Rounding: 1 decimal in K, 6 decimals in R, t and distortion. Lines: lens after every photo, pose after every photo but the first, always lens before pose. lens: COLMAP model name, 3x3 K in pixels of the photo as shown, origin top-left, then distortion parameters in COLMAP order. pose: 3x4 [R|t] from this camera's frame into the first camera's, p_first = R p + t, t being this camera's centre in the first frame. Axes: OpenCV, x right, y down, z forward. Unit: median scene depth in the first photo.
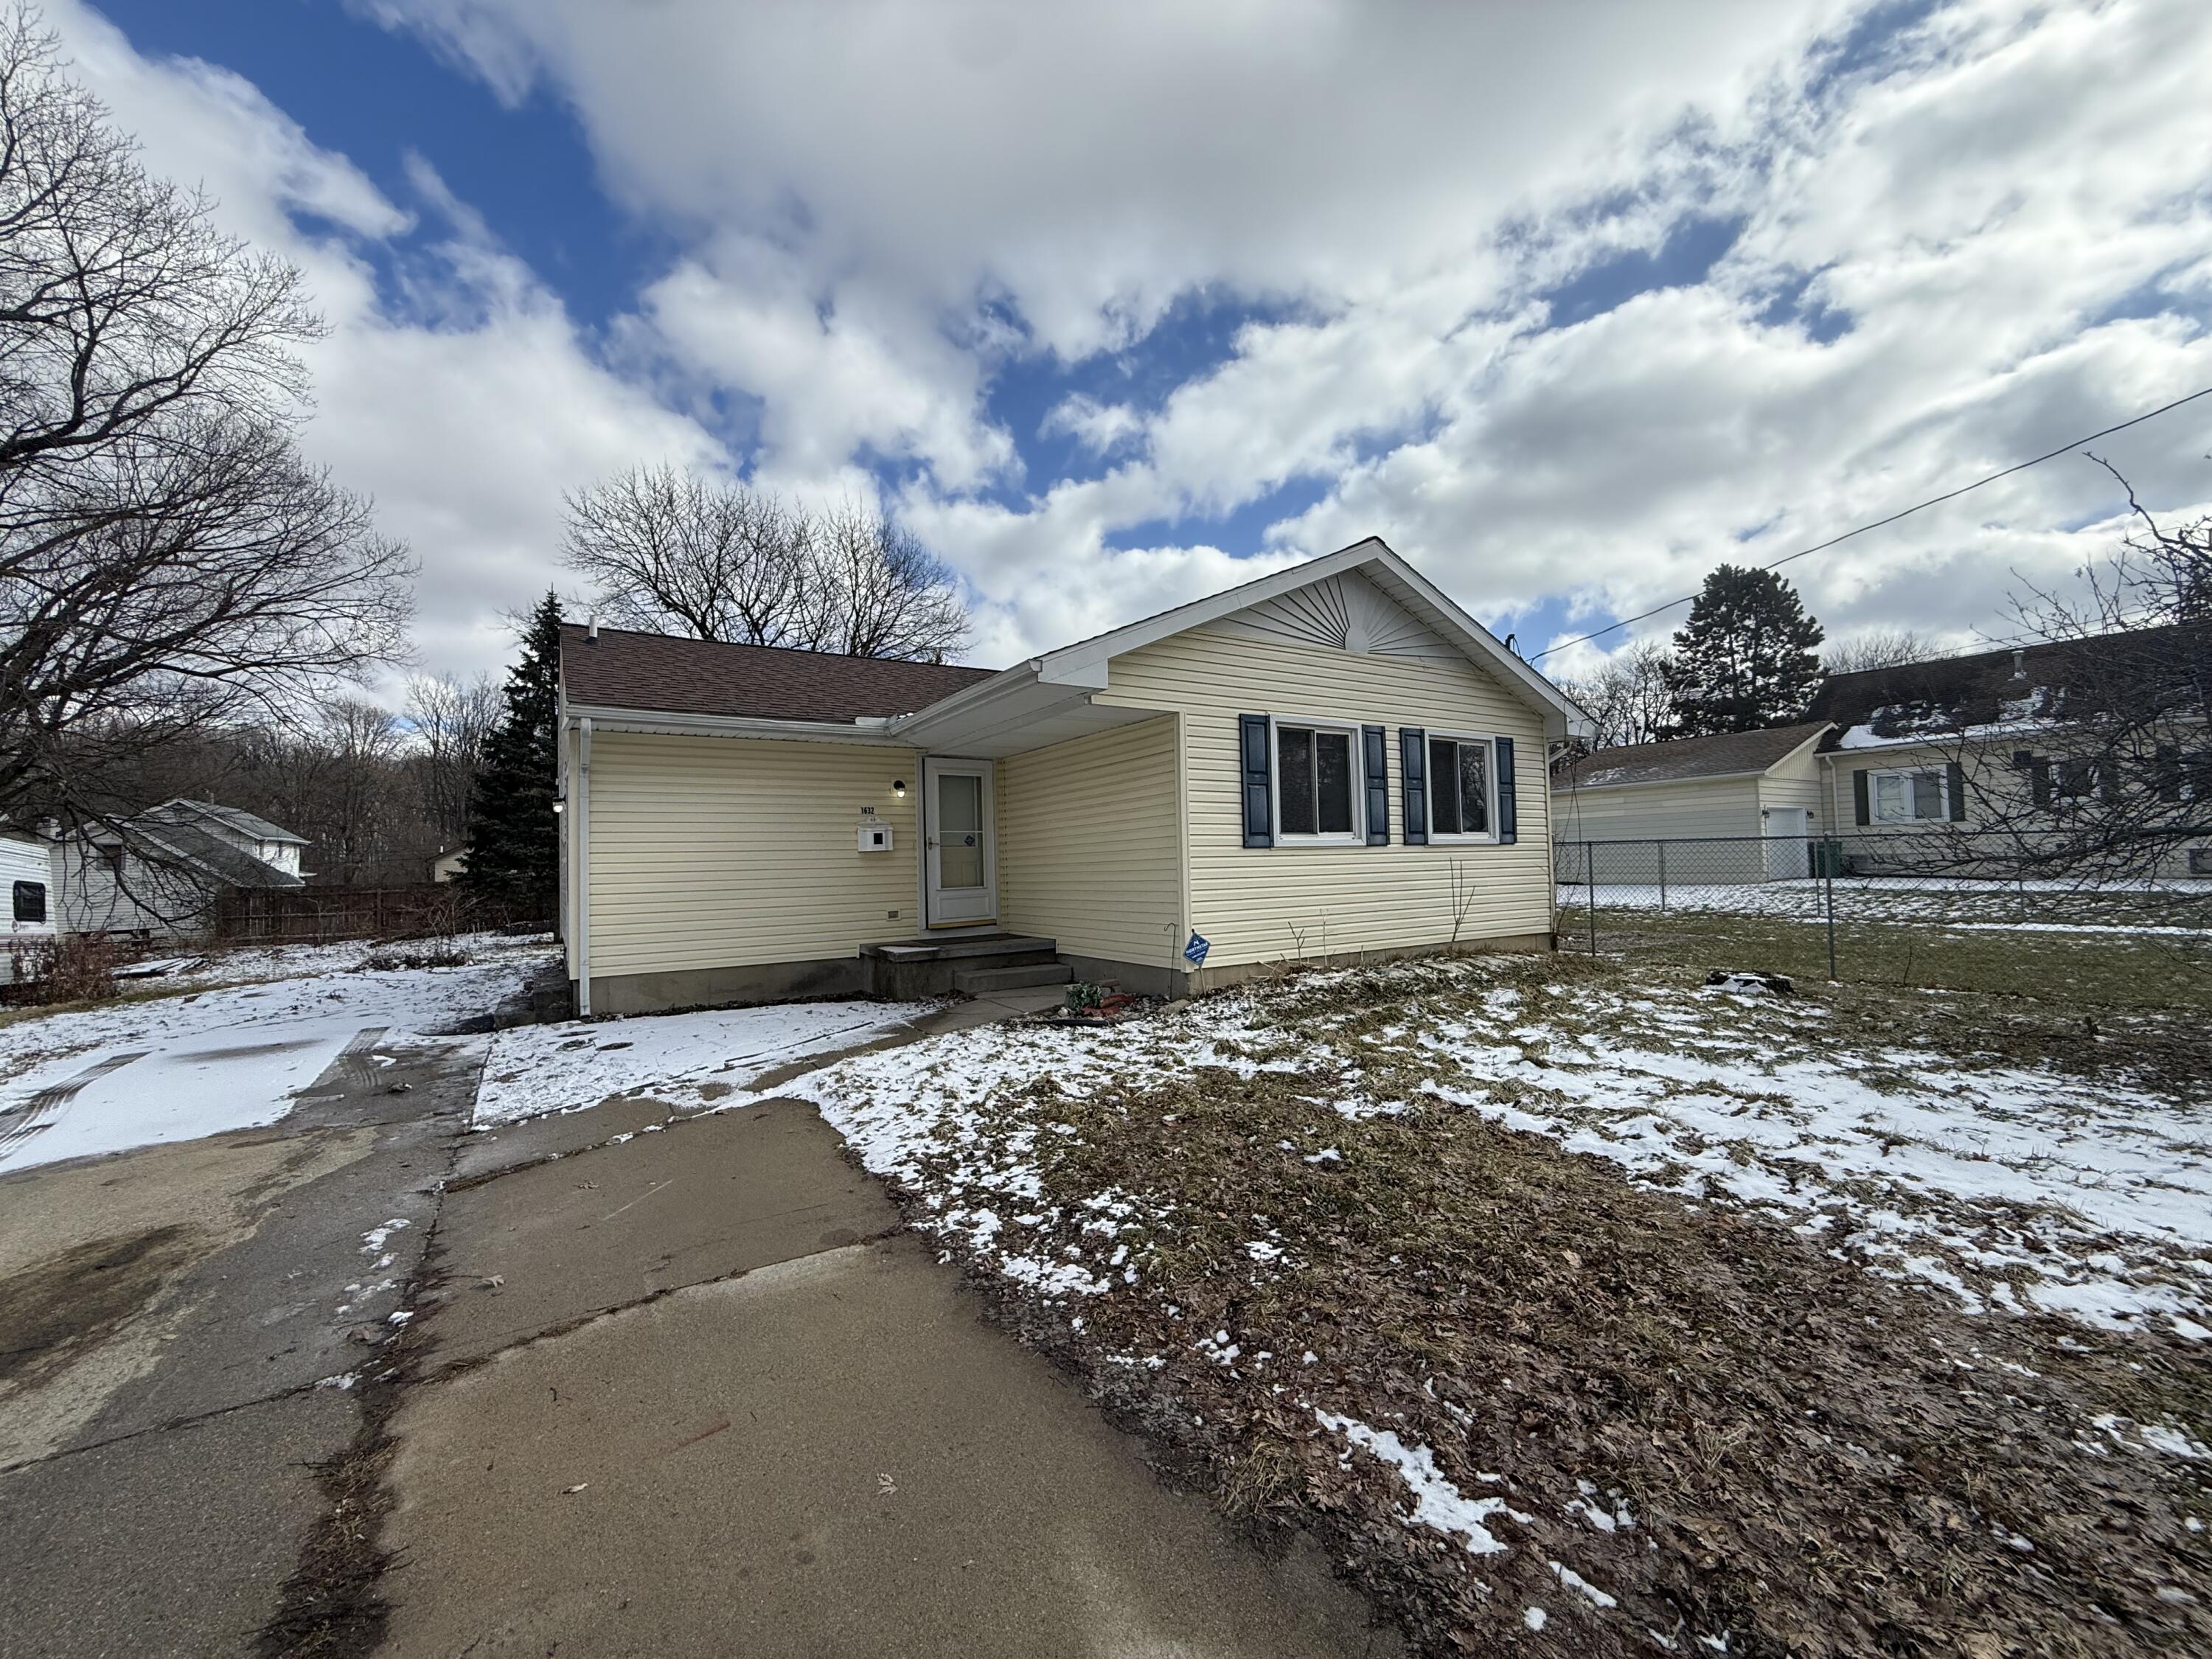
lens RADIAL K [[883.1, 0, 1105.8], [0, 883.1, 829.7], [0, 0, 1]] dist [0.000387, -0.000205]
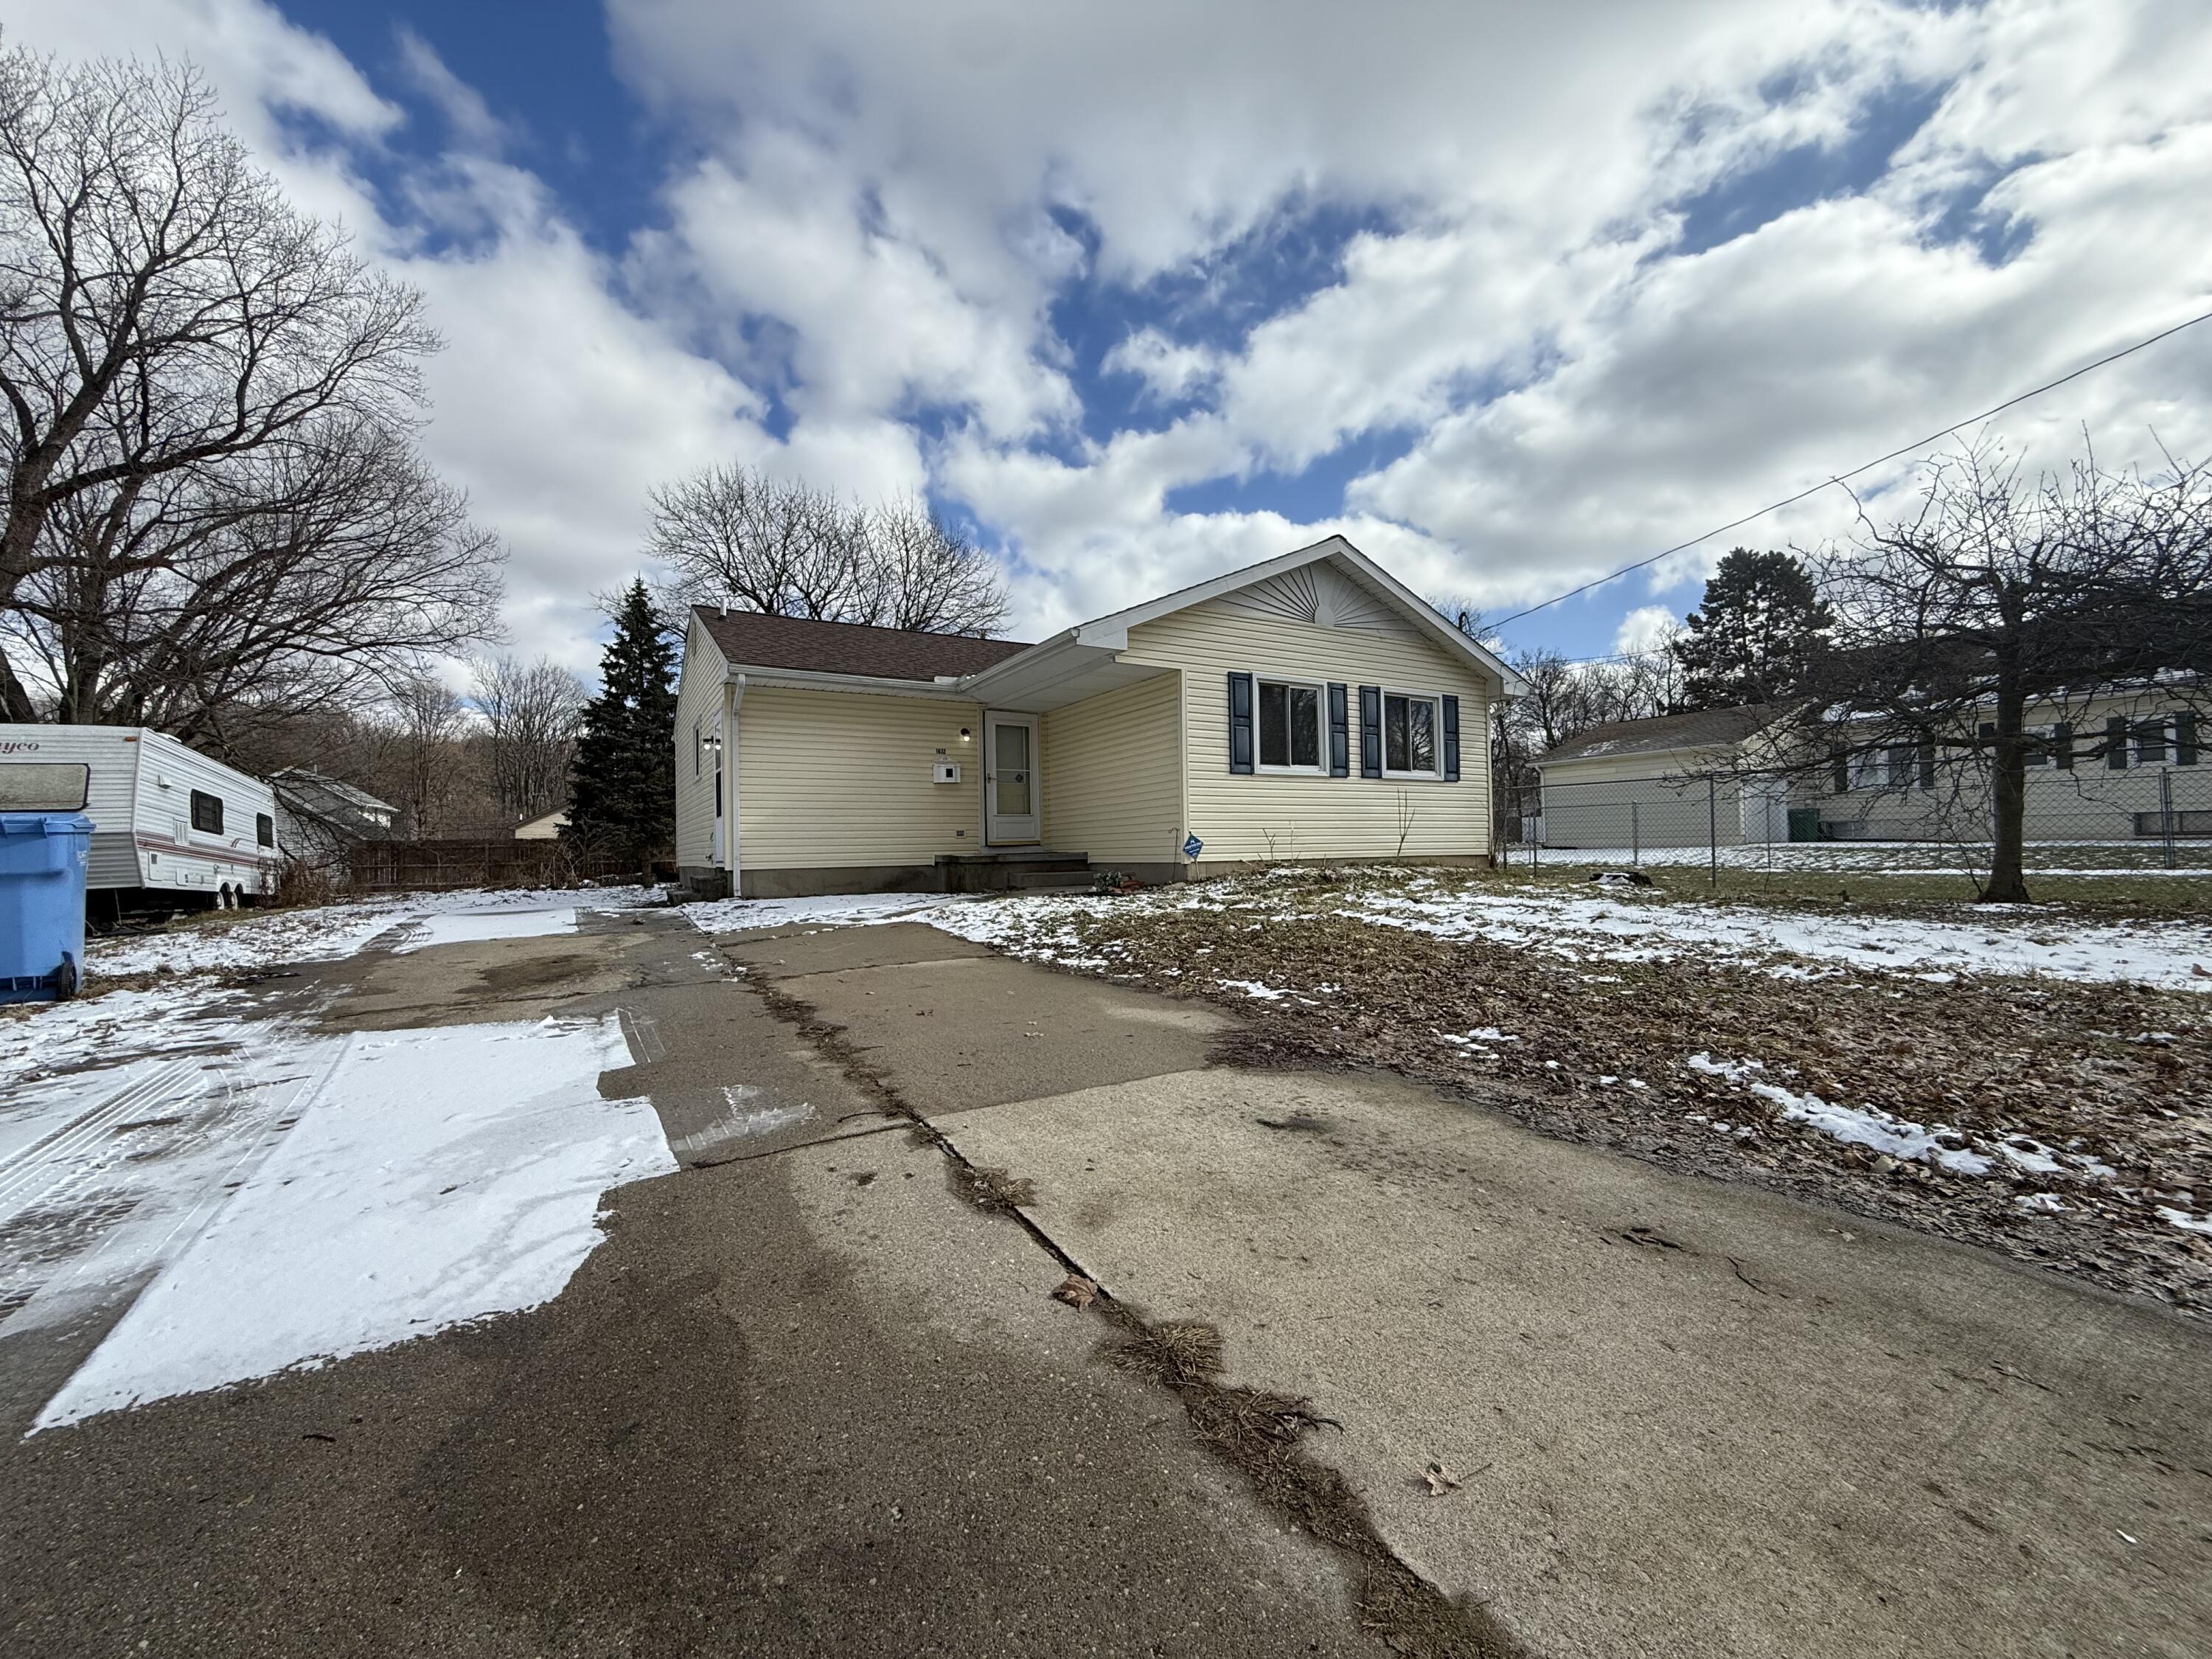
lens RADIAL K [[883.1, 0, 1107.6], [0, 883.1, 830.7], [0, 0, 1]] dist [0.000387, -0.000205]
pose [[0.999437, 0.006538, -0.032920, 0.009774], [-0.005946, 0.999820, 0.018041, 0.049115], [0.033032, -0.017835, 0.999295, -0.192815]]
